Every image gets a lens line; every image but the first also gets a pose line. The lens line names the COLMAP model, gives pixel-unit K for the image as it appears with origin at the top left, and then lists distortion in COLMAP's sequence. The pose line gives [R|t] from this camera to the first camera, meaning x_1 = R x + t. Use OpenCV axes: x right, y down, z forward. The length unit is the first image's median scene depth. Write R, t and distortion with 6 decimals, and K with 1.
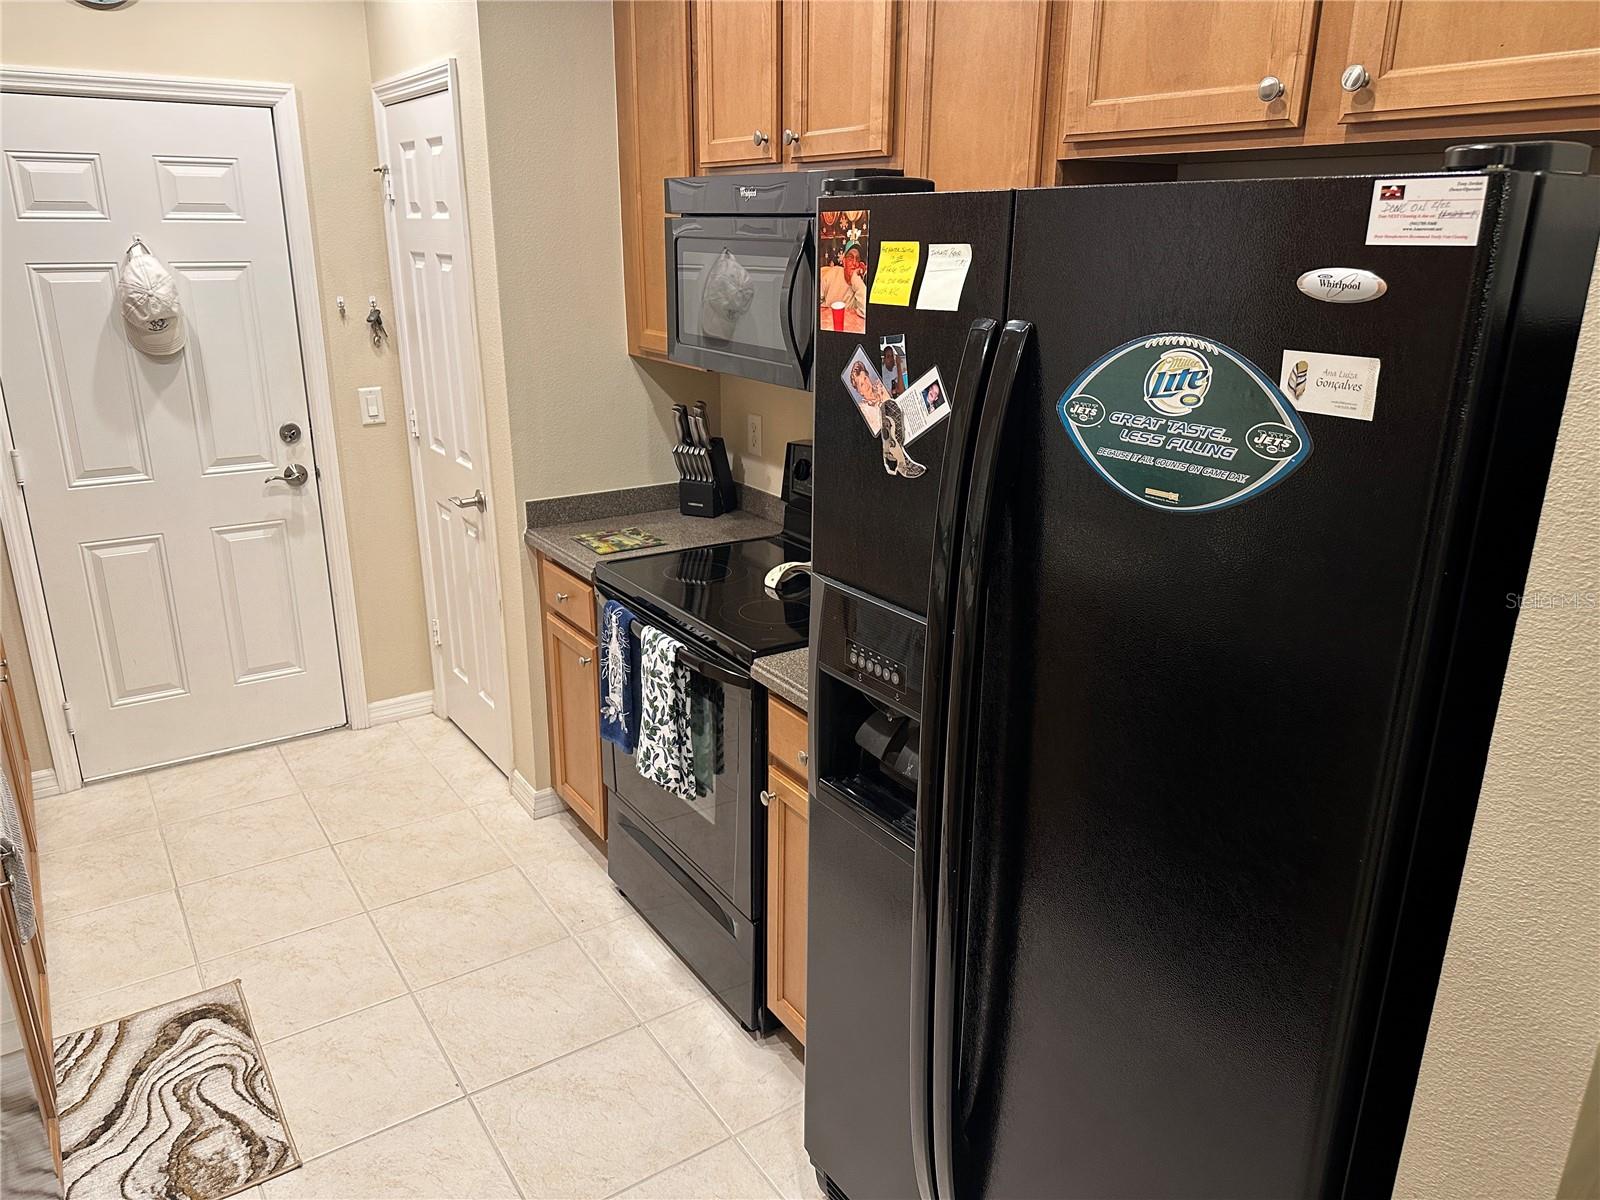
lens RADIAL K [[1124.6, 0, 794.0], [0, 1124.6, 597.0], [0, 0, 1]] dist [-0.001851, -0.005169]
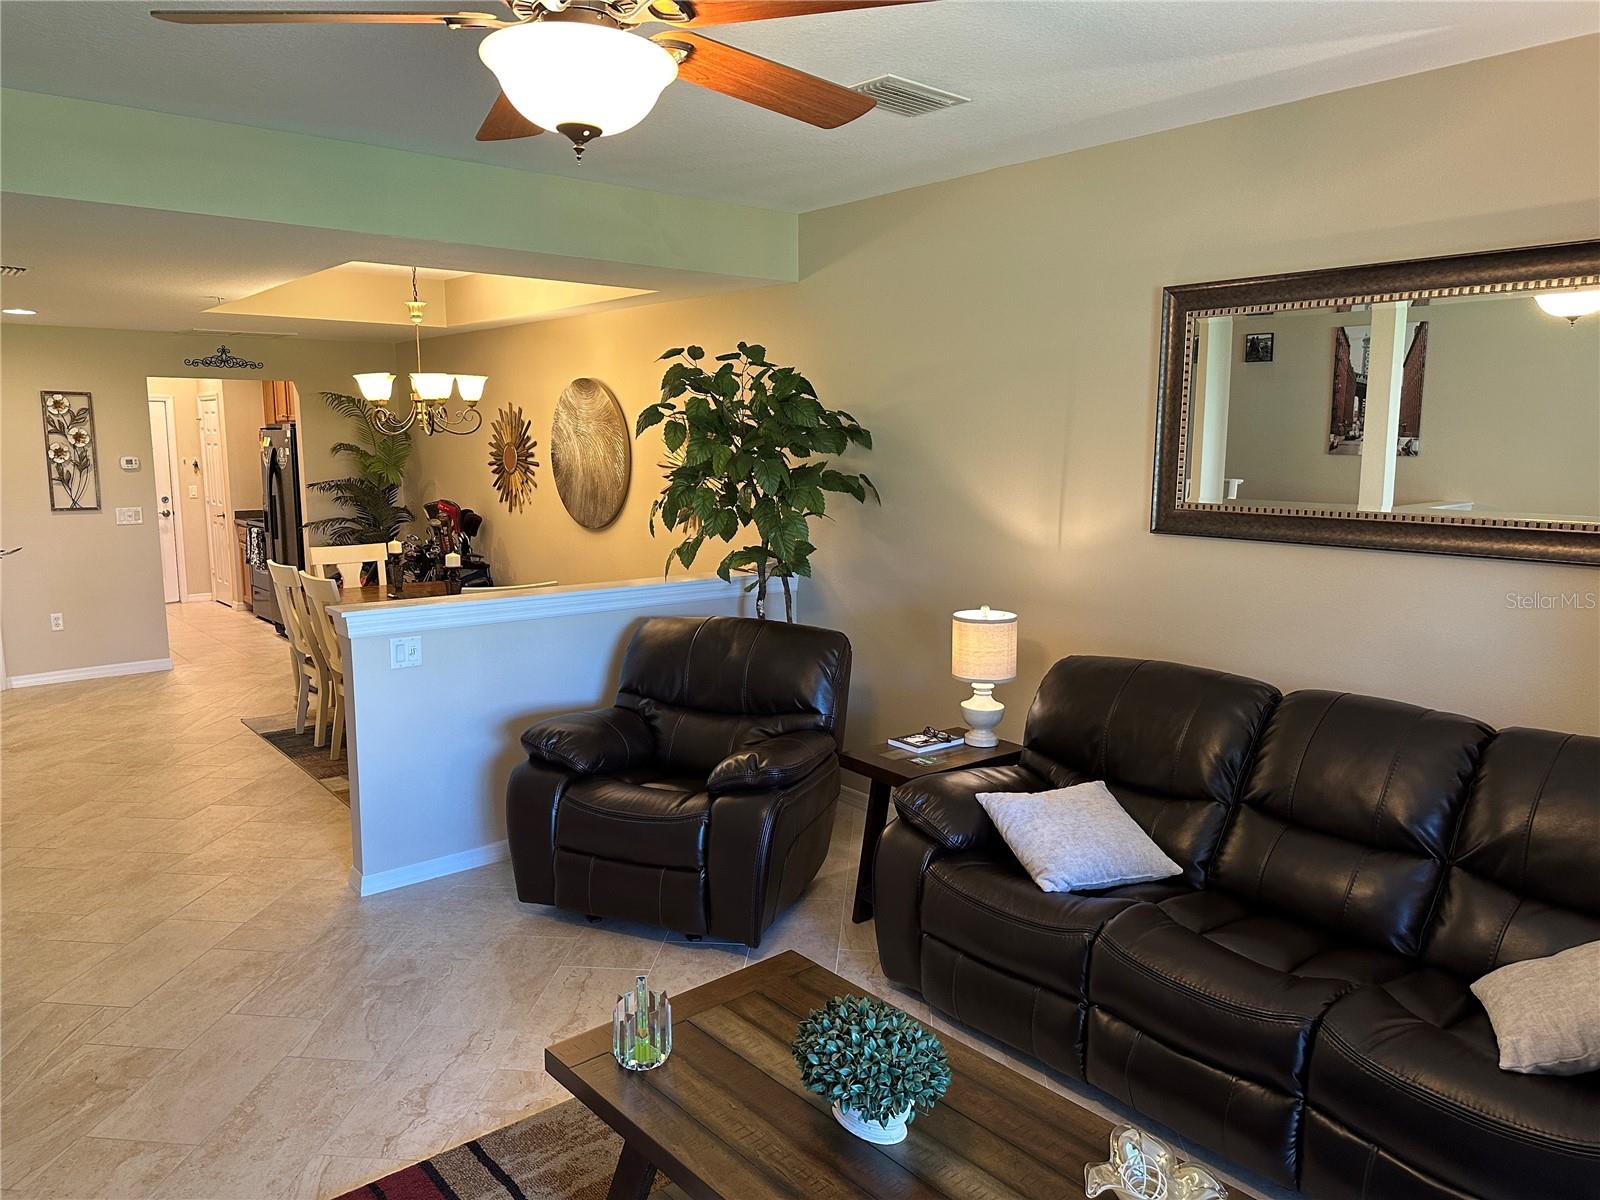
lens RADIAL K [[1124.6, 0, 794.0], [0, 1124.6, 597.0], [0, 0, 1]] dist [-0.001851, -0.005169]
pose [[0.994760, -0.020897, 0.100083, 0.967510], [0.037557, 0.985139, -0.167600, 0.706551], [-0.095094, 0.170481, 0.980762, -2.171207]]
